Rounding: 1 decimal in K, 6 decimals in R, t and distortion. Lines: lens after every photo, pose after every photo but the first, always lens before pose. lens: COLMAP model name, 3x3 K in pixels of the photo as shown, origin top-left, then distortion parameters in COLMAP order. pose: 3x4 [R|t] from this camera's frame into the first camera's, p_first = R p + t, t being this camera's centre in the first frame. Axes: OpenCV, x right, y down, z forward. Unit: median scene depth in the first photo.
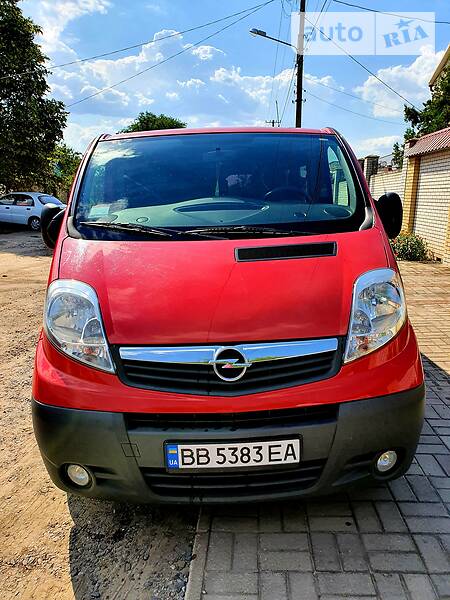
lens RADIAL K [[462.0, 0, 226.7], [0, 462.0, 292.5], [0, 0, 1]] dist [0.011673, 0.008123]
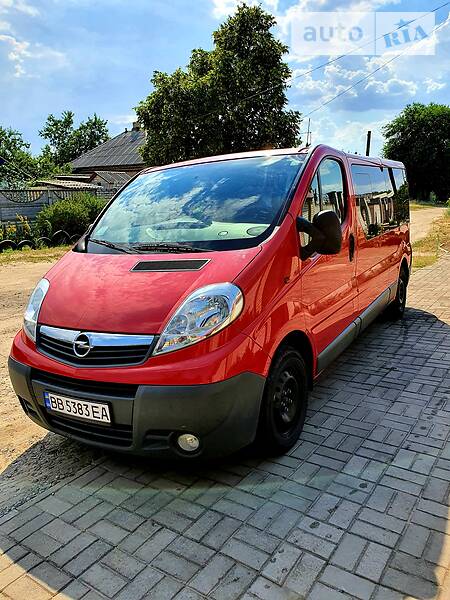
lens RADIAL K [[459.6, 0, 230.5], [0, 459.6, 294.7], [0, 0, 1]] dist [0.018363, 0.001024]
pose [[0.846070, 0.069697, -0.528496, 1.006226], [-0.062957, 0.997542, 0.030765, -0.063030], [0.529342, 0.007243, 0.848378, 0.033859]]
